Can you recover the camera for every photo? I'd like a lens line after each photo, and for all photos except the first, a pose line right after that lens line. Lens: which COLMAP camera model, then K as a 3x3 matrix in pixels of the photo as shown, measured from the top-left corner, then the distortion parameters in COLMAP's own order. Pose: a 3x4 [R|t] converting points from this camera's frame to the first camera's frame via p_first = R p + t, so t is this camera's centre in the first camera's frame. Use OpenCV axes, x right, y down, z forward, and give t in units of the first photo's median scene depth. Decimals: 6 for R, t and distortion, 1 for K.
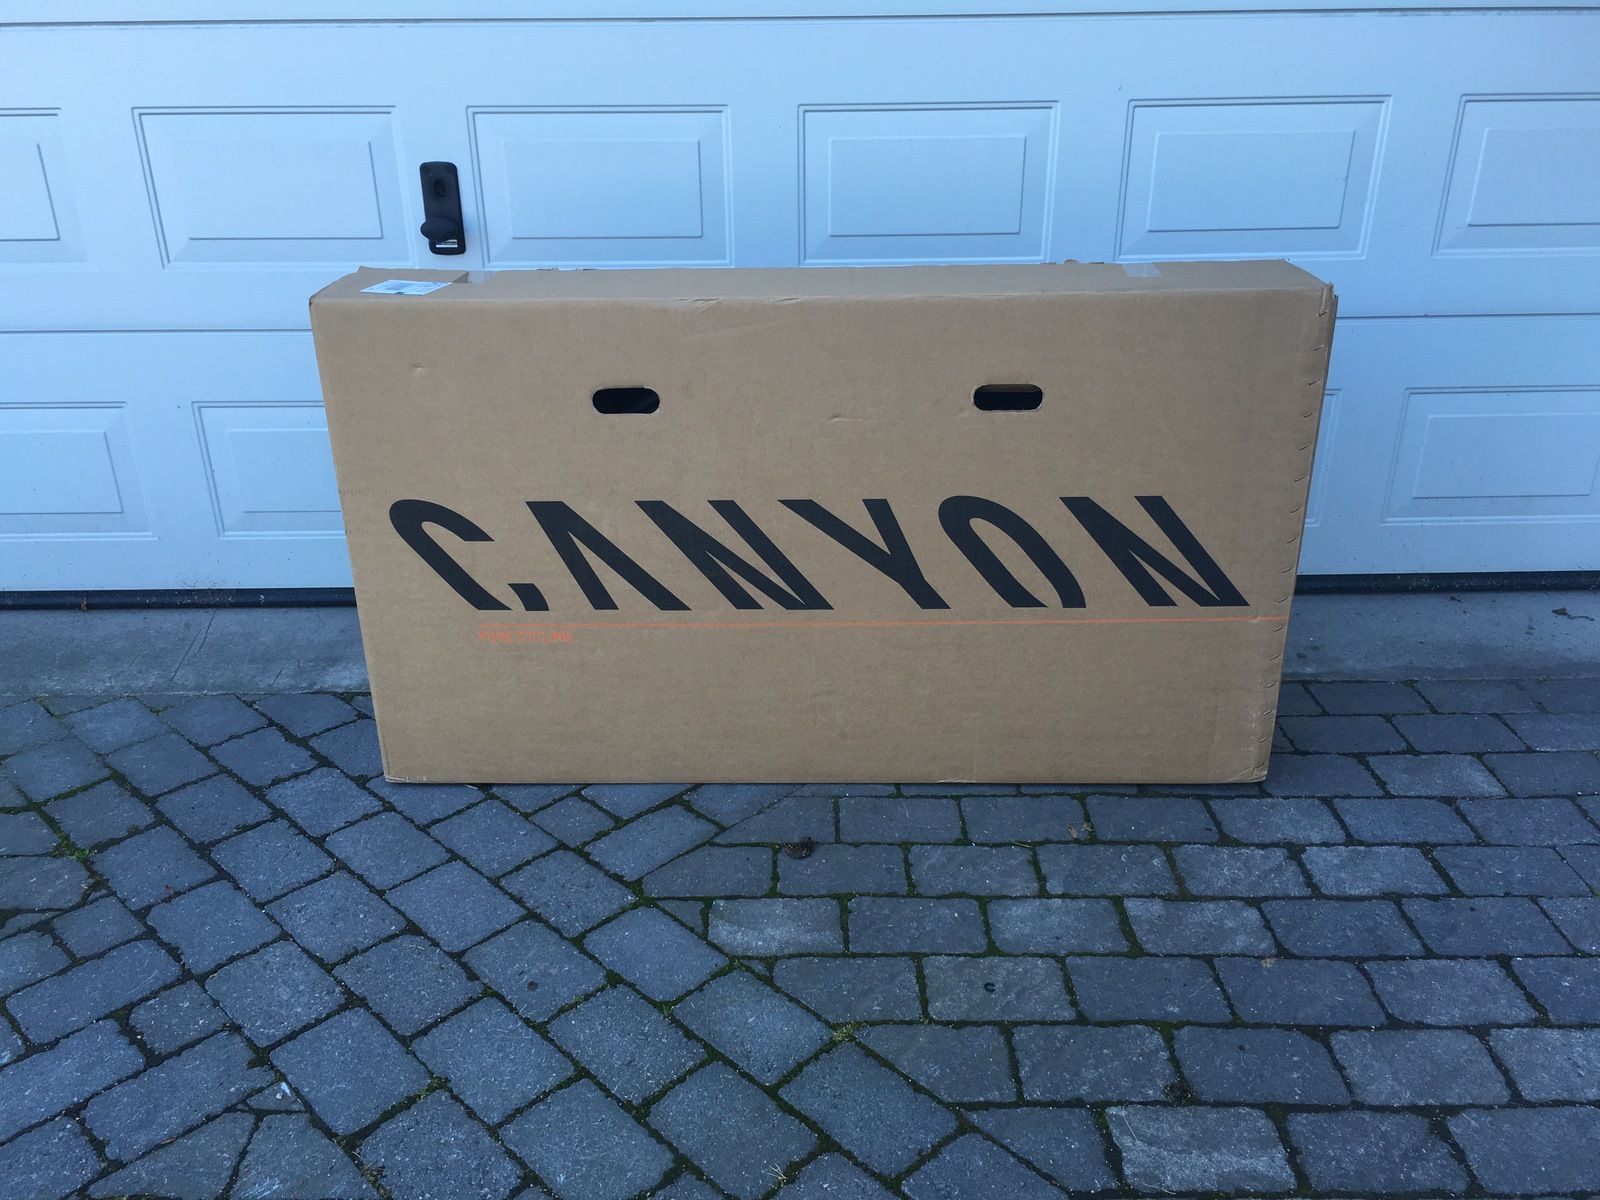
lens RADIAL K [[1346.7, 0, 796.7], [0, 1346.7, 604.9], [0, 0, 1]] dist [0.014693, -0.027485]
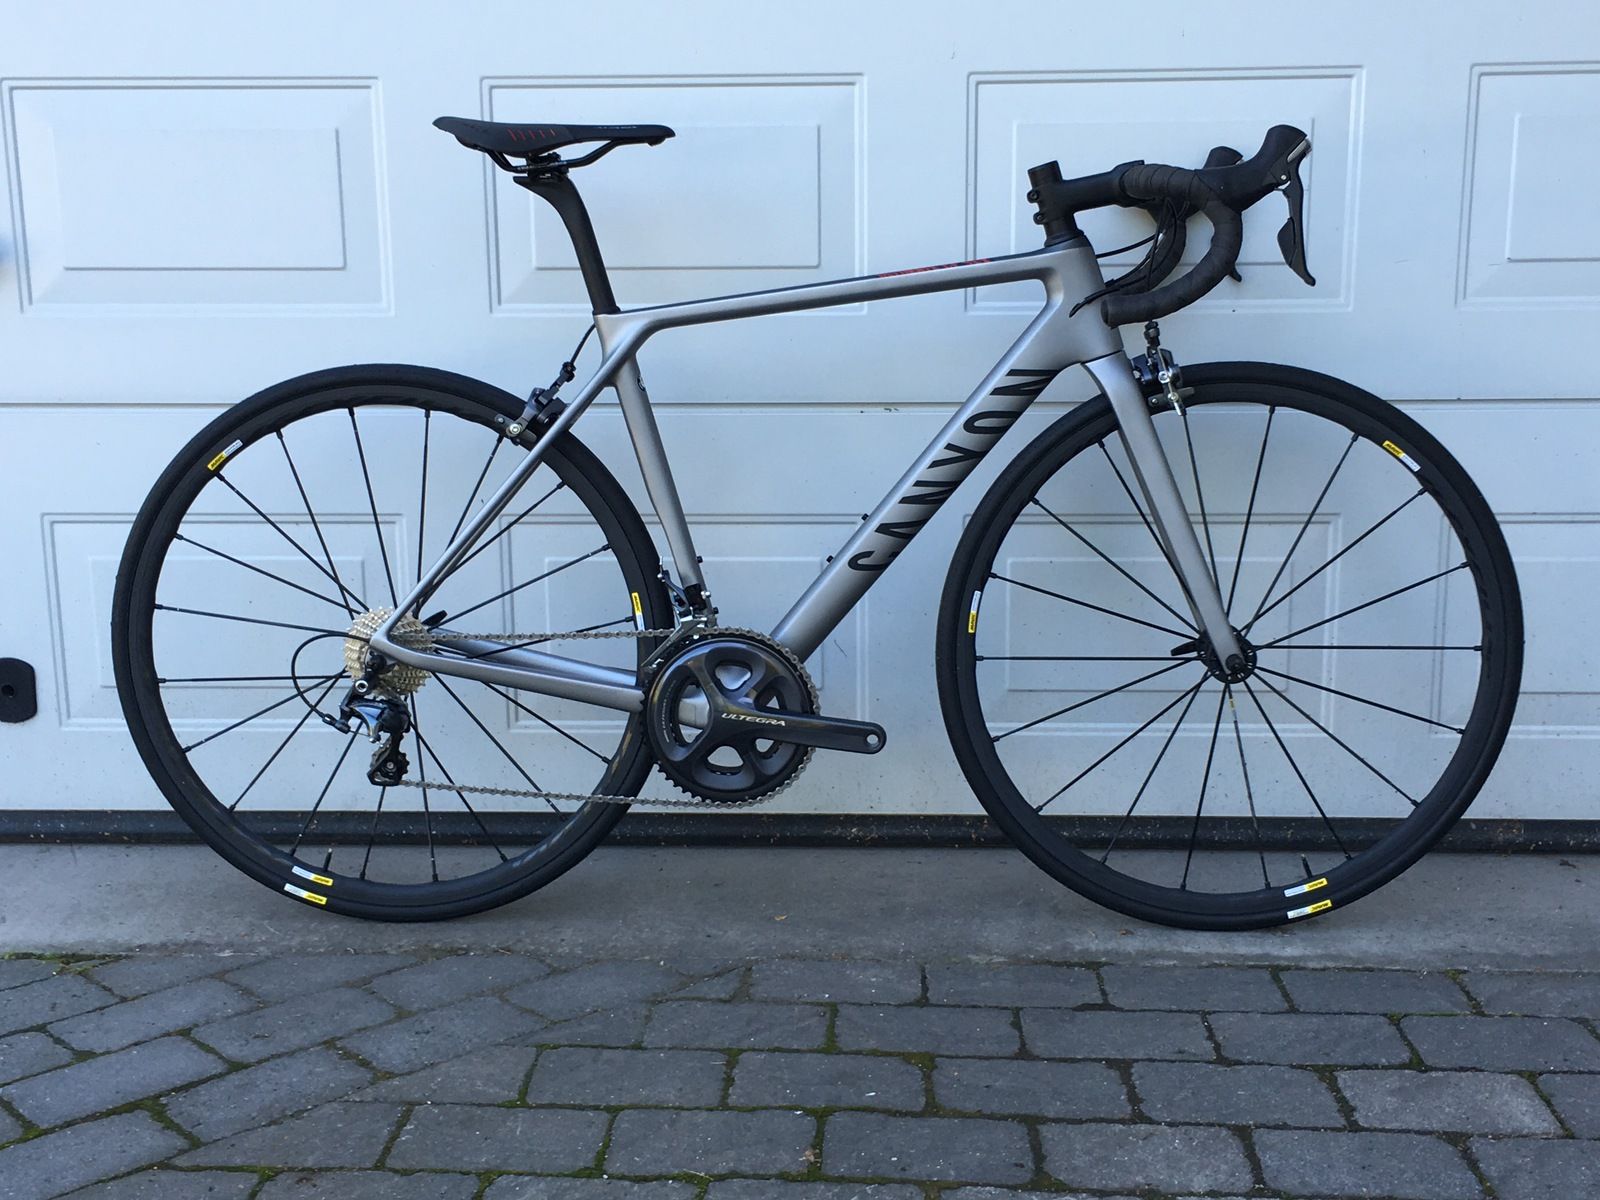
lens RADIAL K [[1989.0, 0, 803.0], [0, 1989.0, 594.8], [0, 0, 1]] dist [0.033516, 0.000000]
pose [[0.999034, 0.013735, -0.041732, 0.221754], [-0.022570, 0.975402, -0.219273, 0.106010], [0.037694, 0.220003, 0.974771, 0.089793]]
